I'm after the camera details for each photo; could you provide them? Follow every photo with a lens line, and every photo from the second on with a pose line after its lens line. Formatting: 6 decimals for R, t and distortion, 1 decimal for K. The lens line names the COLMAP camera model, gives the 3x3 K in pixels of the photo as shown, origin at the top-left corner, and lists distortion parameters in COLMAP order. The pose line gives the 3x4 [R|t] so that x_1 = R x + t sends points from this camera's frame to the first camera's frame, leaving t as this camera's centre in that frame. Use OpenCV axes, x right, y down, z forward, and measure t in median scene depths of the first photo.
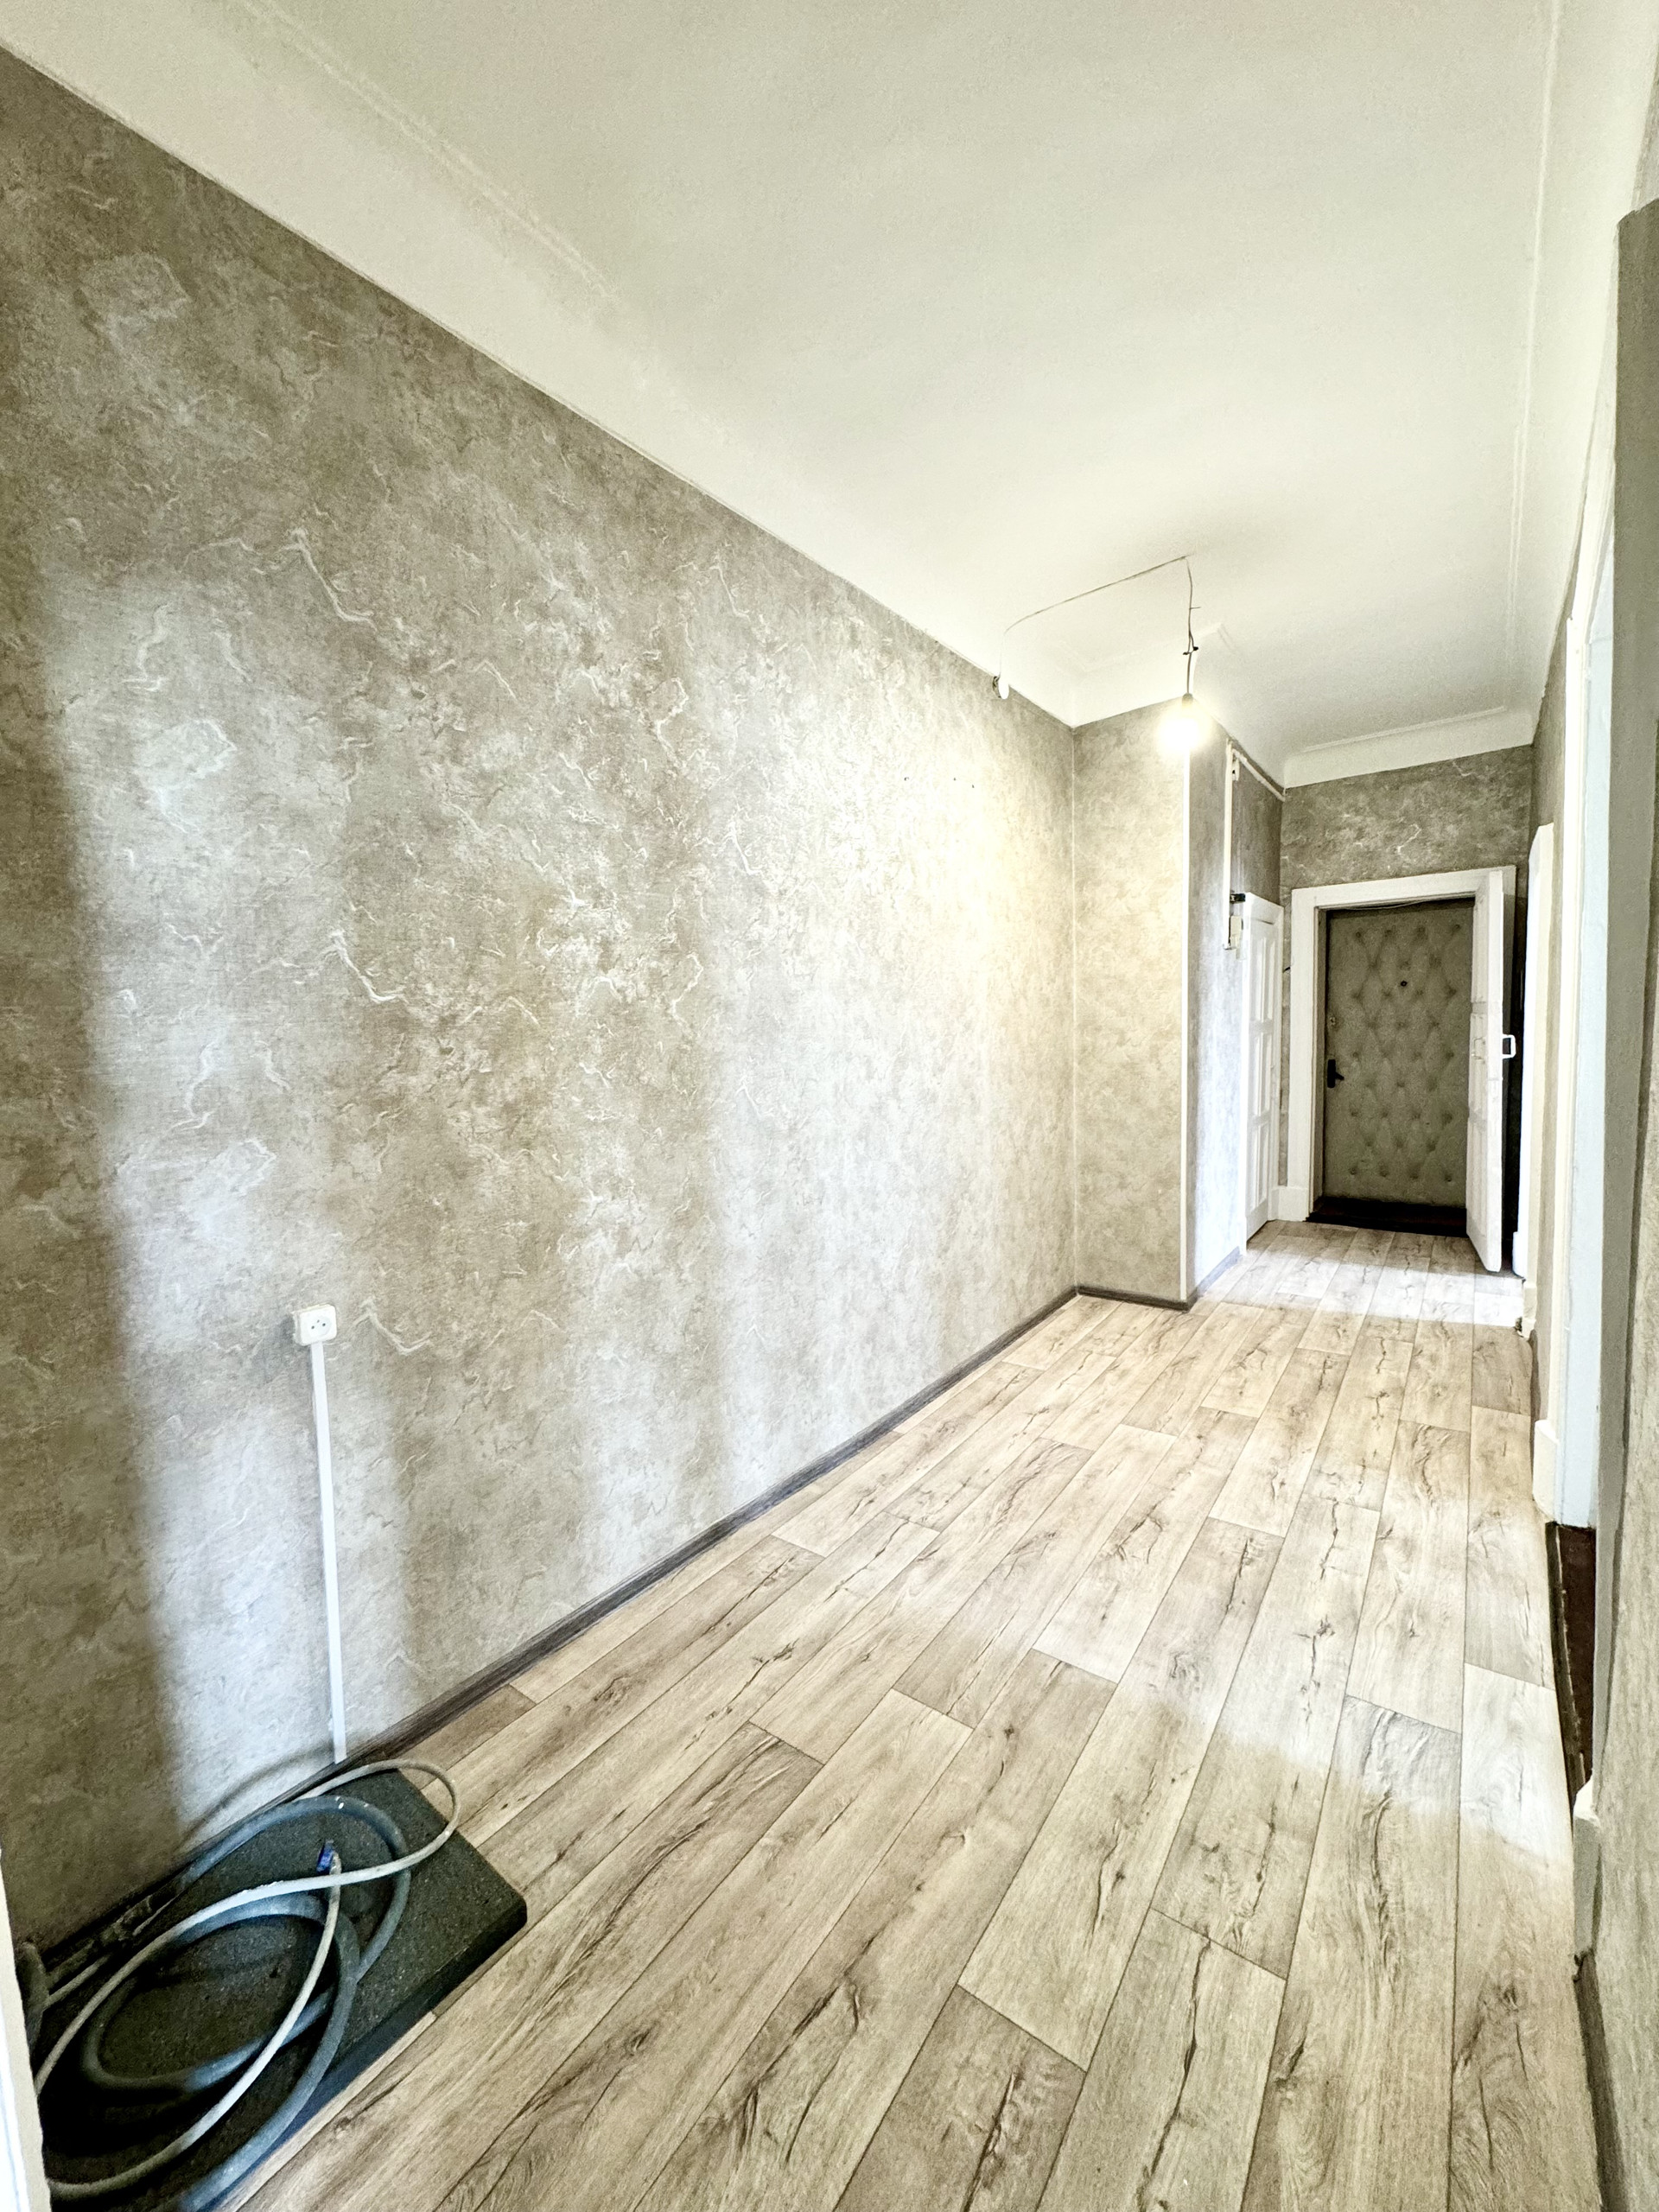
lens RADIAL K [[886.9, 0, 830.9], [0, 886.9, 1103.0], [0, 0, 1]] dist [0.004251, 0.000442]
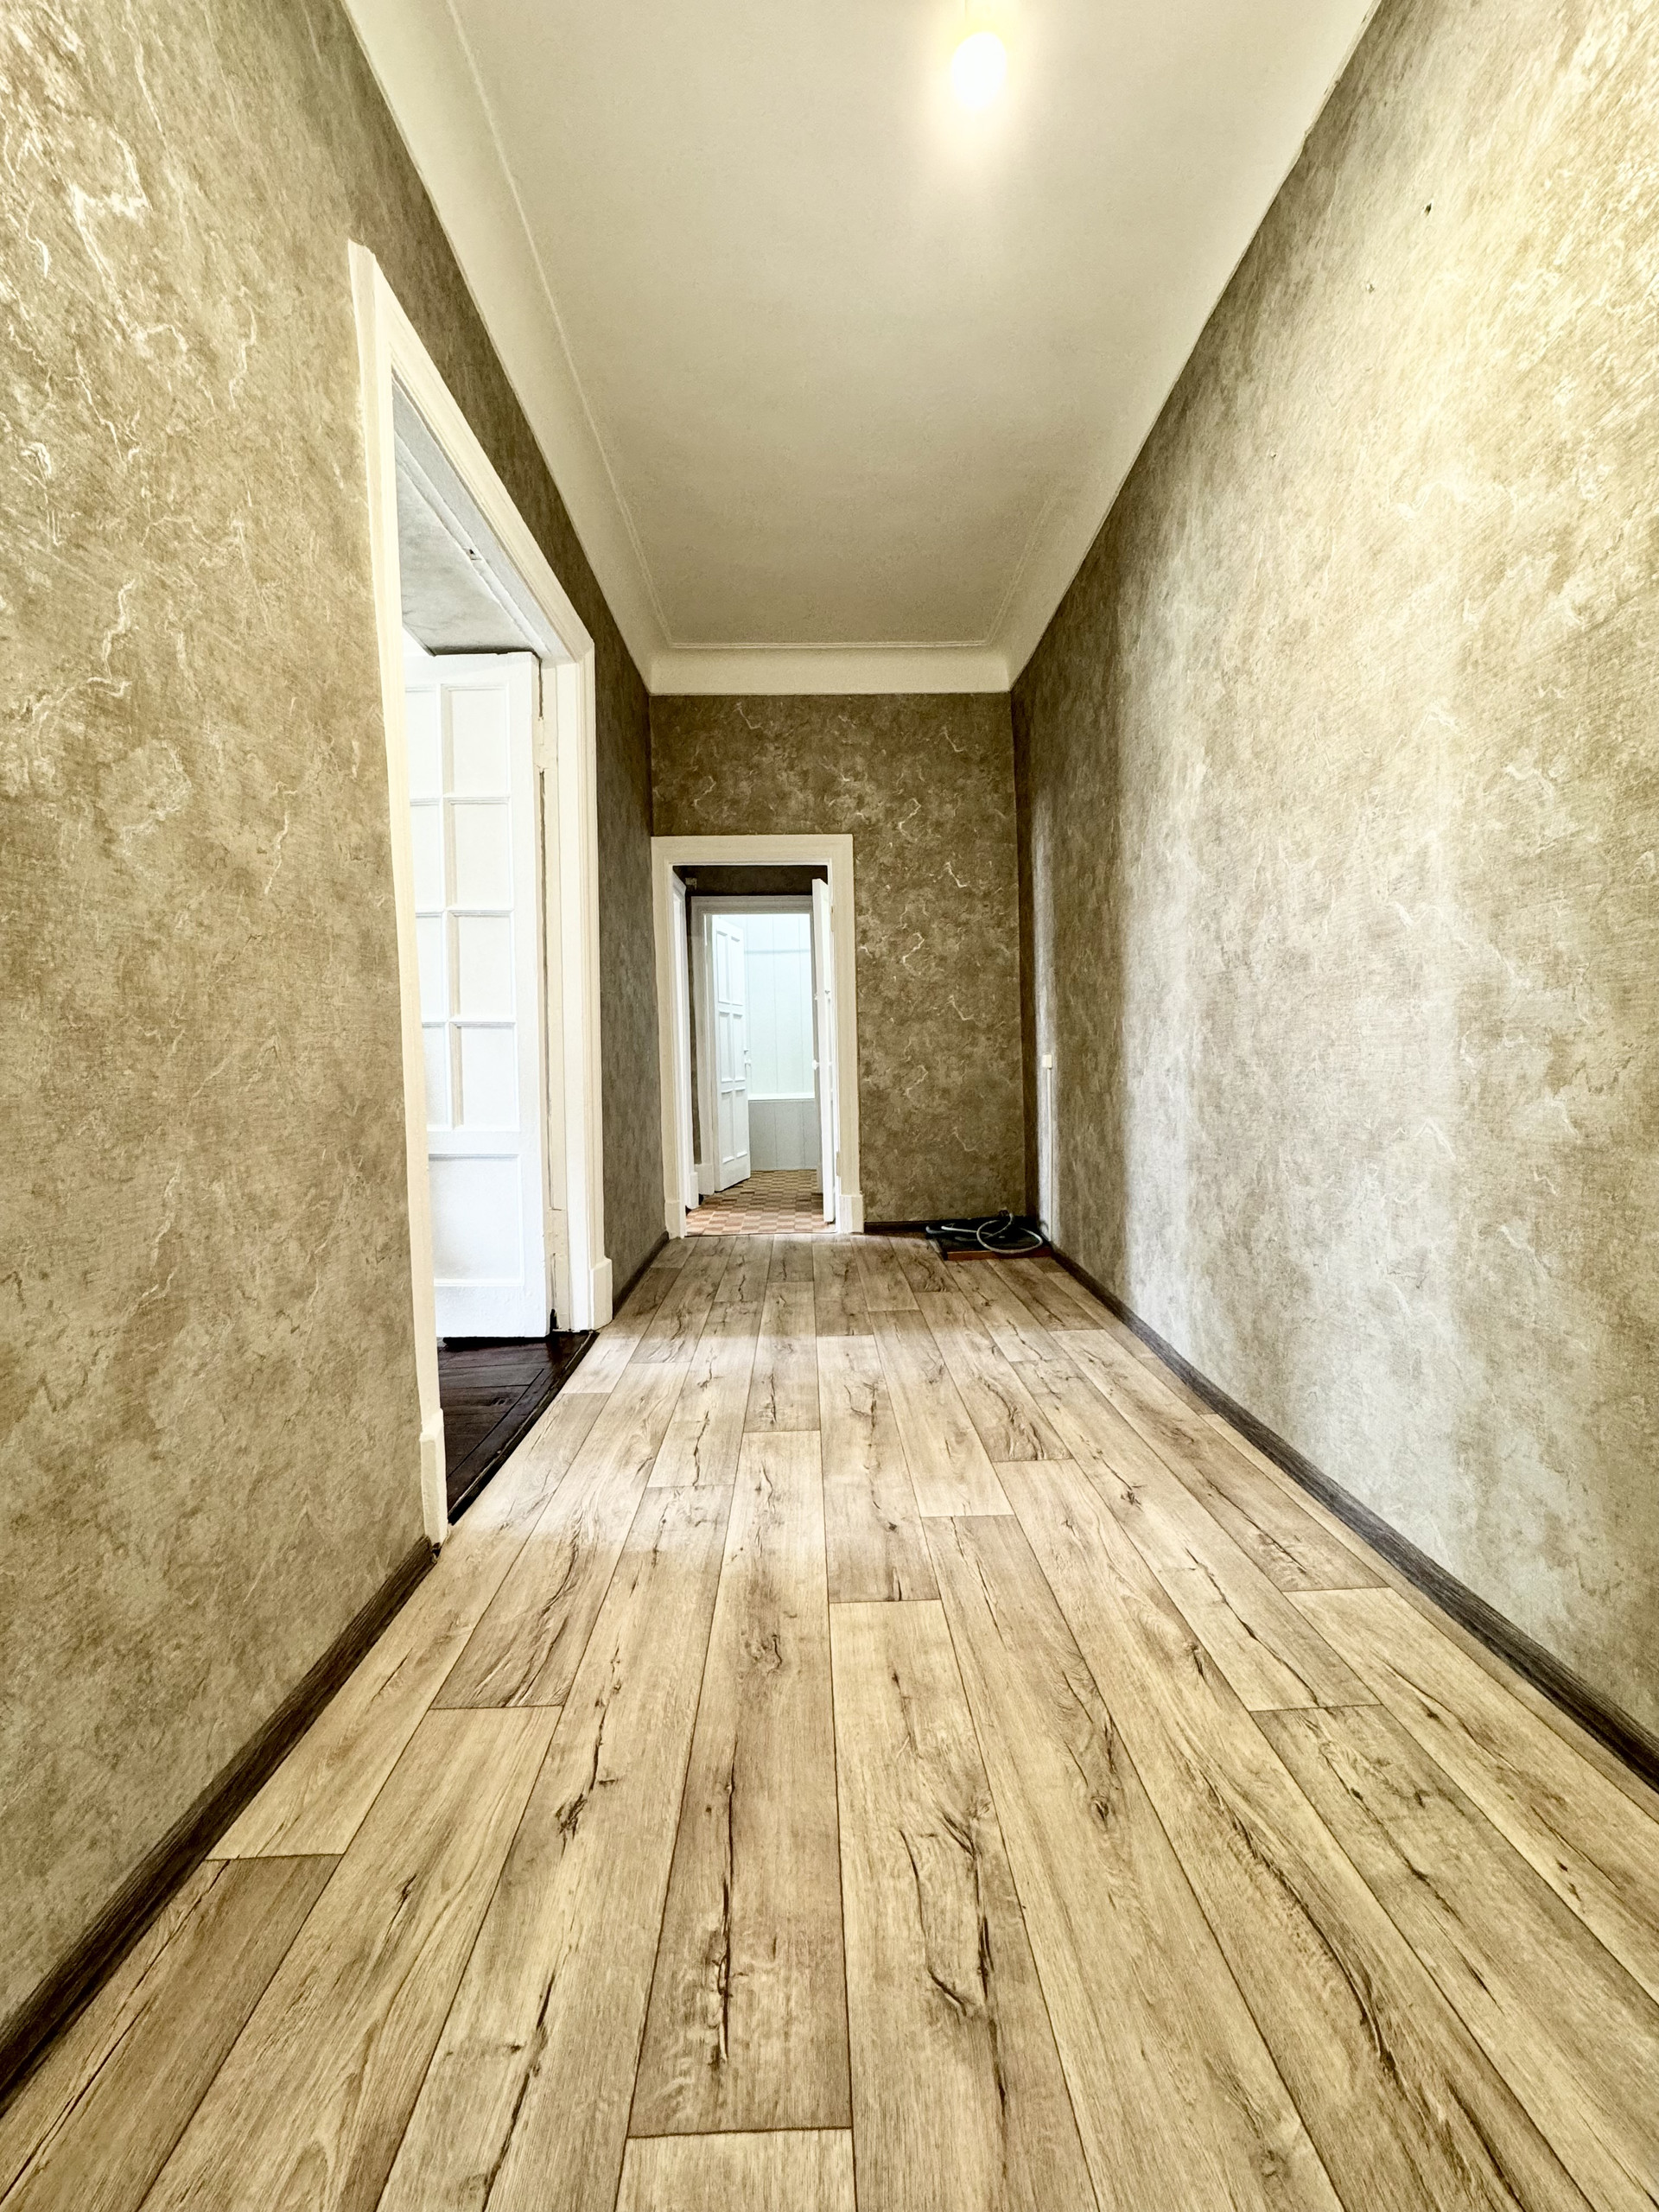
lens RADIAL K [[886.9, 0, 833.4], [0, 886.9, 1086.0], [0, 0, 1]] dist [0.004251, 0.000442]
pose [[-0.785074, 0.073763, -0.614994, 0.758465], [-0.004958, 0.992104, 0.125323, 0.003531], [0.619382, 0.101437, -0.778509, 1.348359]]
